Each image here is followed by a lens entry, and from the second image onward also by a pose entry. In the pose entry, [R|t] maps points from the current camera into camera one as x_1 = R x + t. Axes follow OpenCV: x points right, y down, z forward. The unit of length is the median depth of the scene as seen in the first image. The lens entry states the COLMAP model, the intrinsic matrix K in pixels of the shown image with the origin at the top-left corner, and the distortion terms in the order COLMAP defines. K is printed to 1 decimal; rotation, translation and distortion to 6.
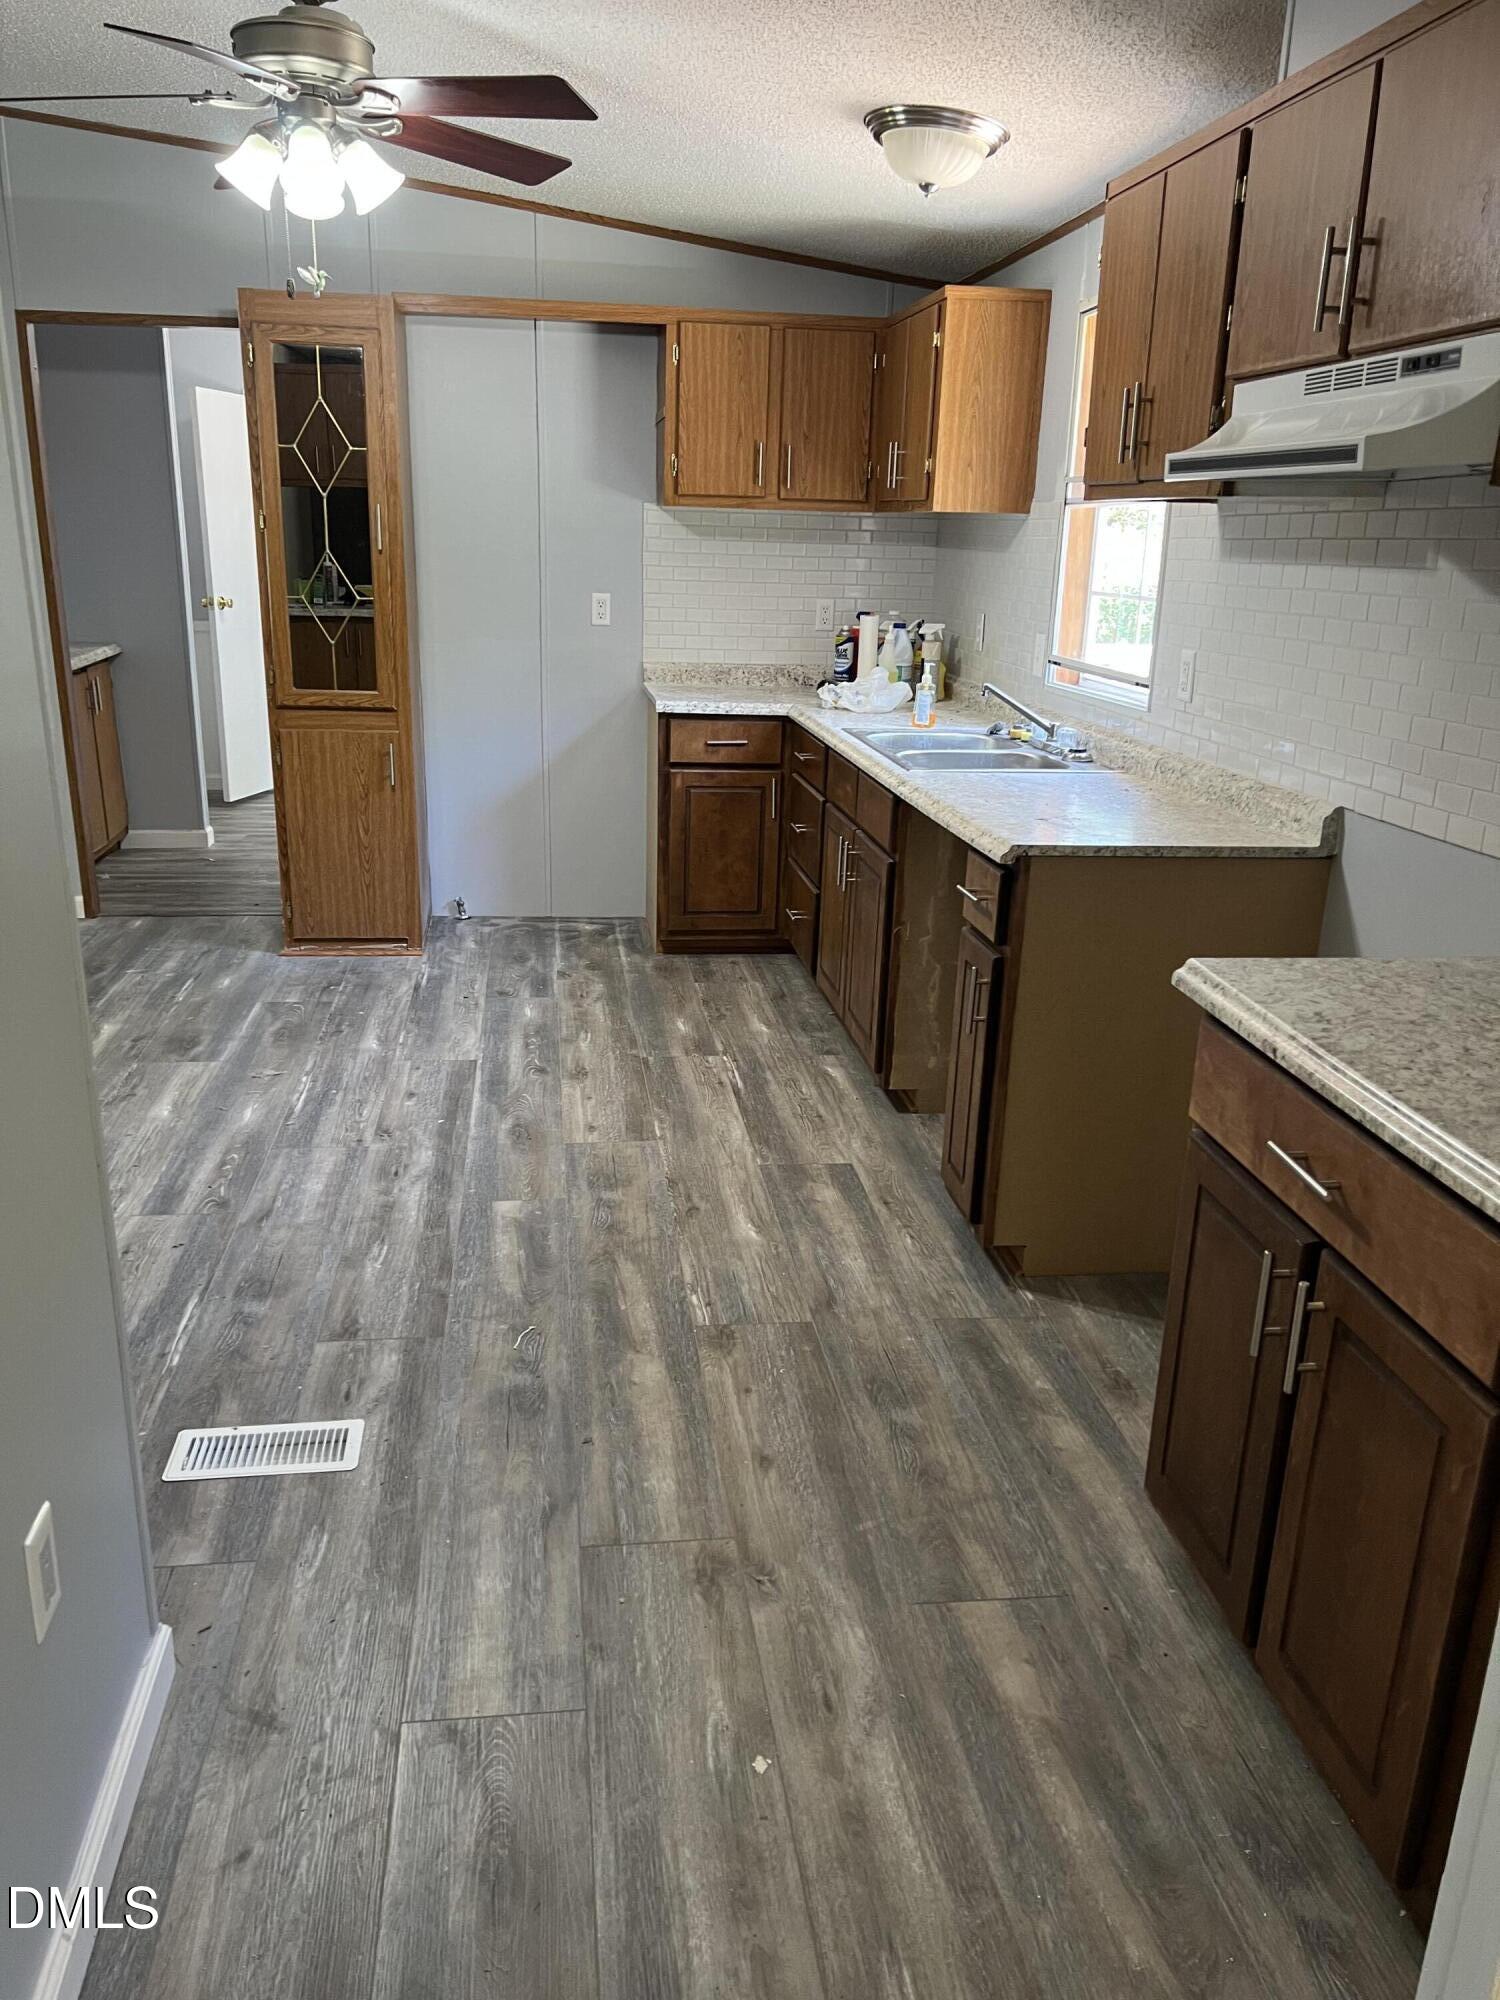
lens RADIAL K [[1510.9, 0, 750.0], [0, 1510.9, 1000.0], [0, 0, 1]] dist [0.041972, 0.000673]
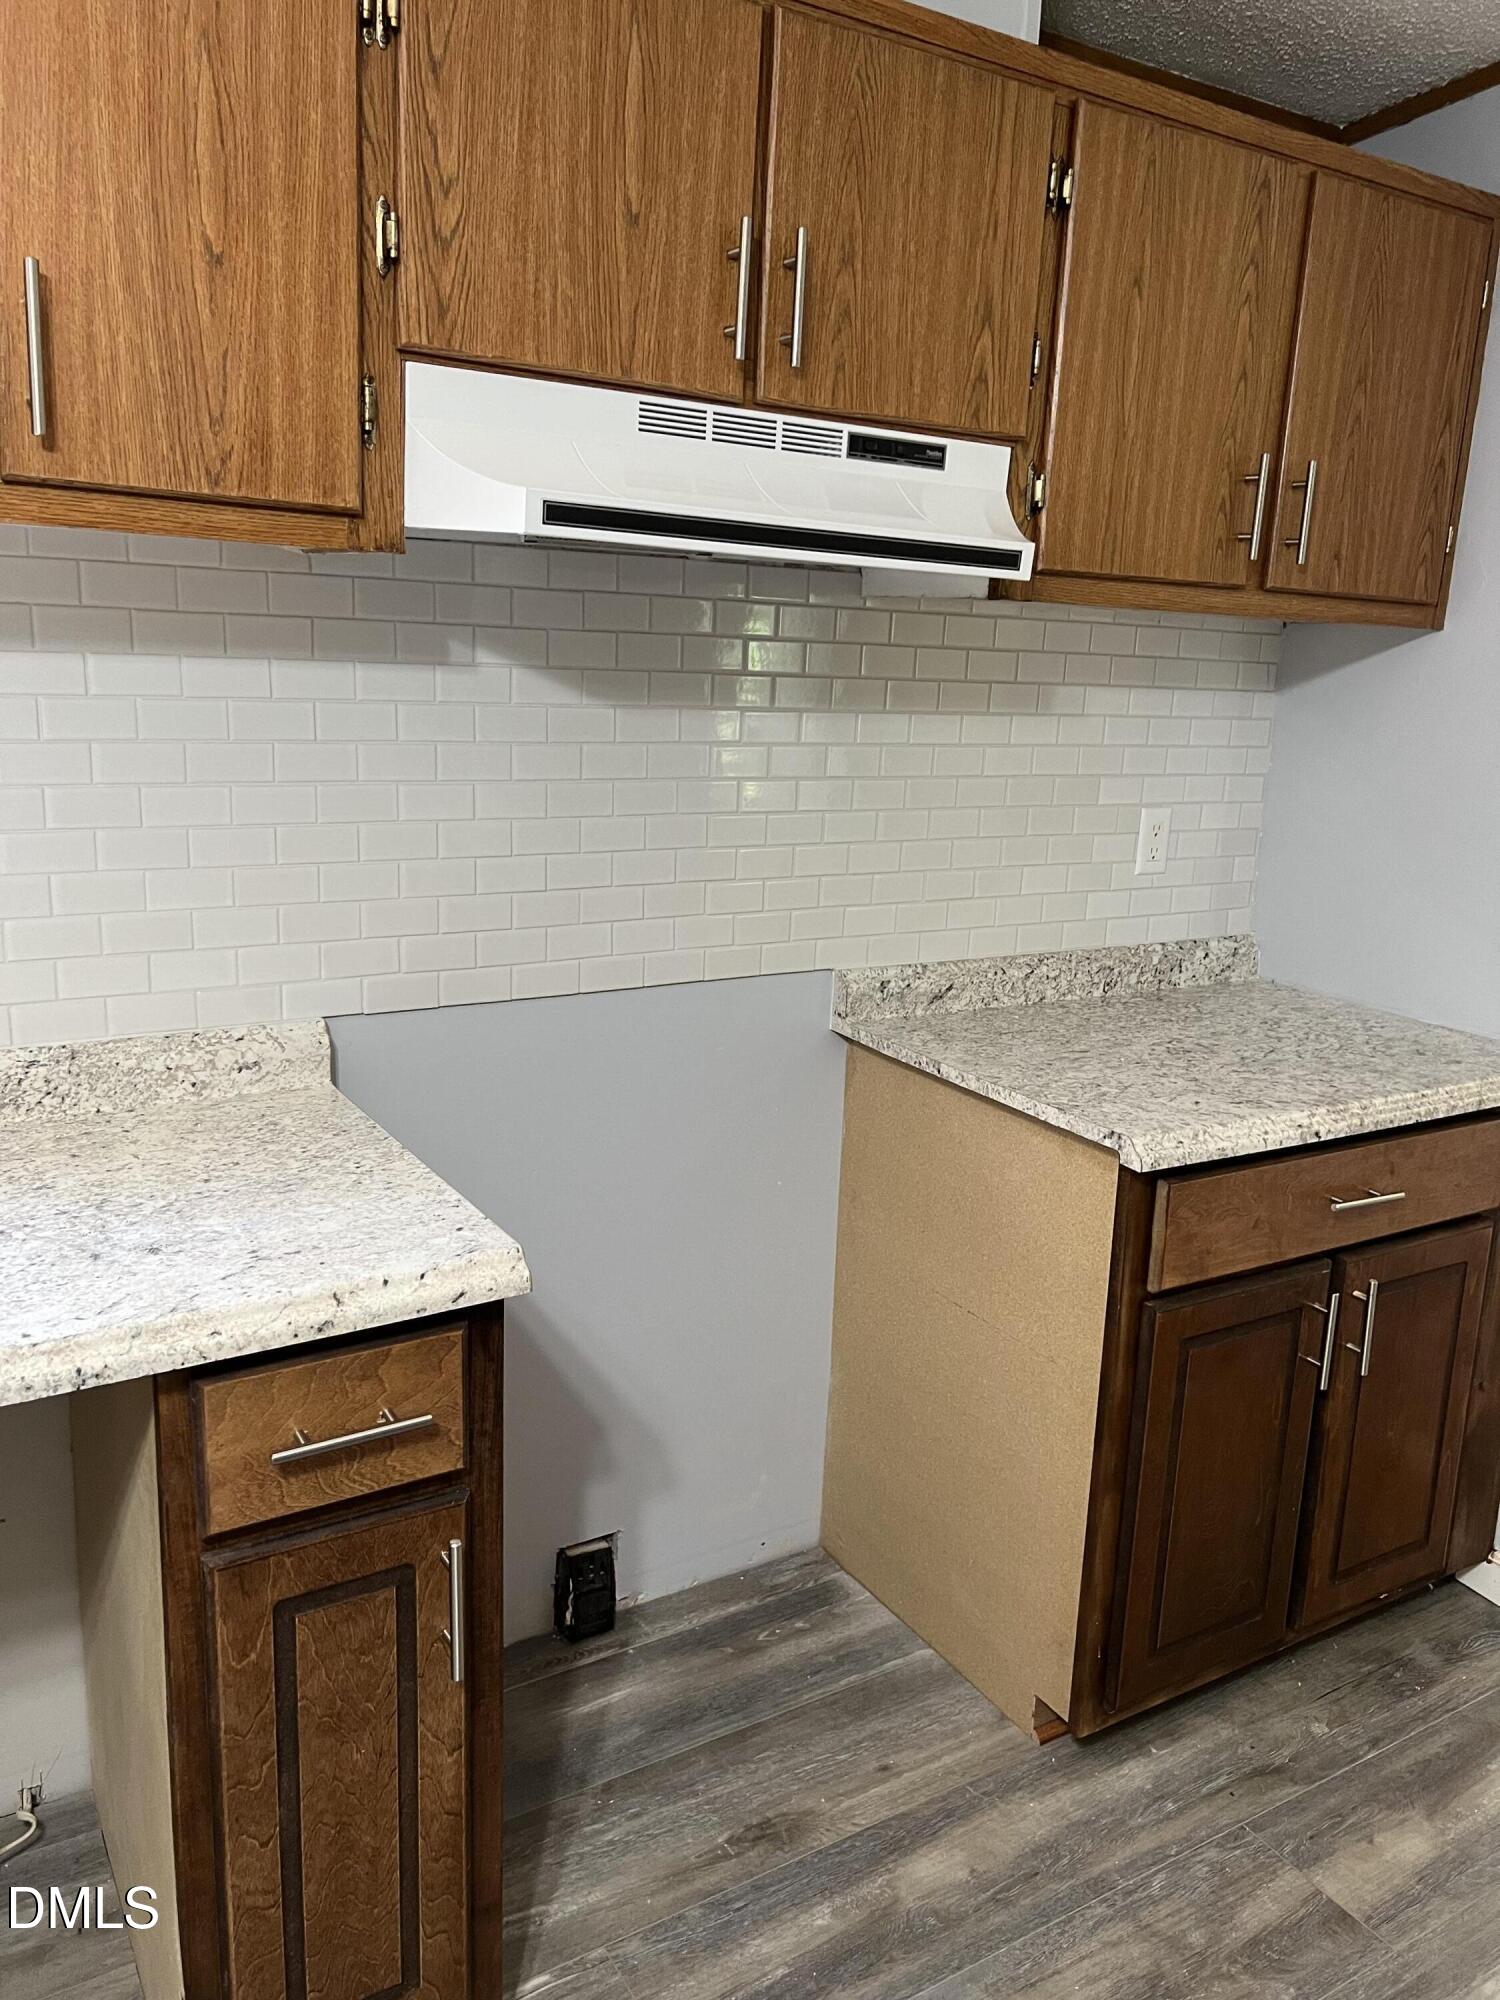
lens RADIAL K [[1510.9, 0, 750.0], [0, 1510.9, 1000.0], [0, 0, 1]] dist [0.041972, 0.000673]
pose [[-0.409794, -0.254361, 0.875996, -0.362019], [0.212403, 0.907328, 0.362822, -0.464742], [-0.887104, 0.334747, -0.317790, 1.458310]]
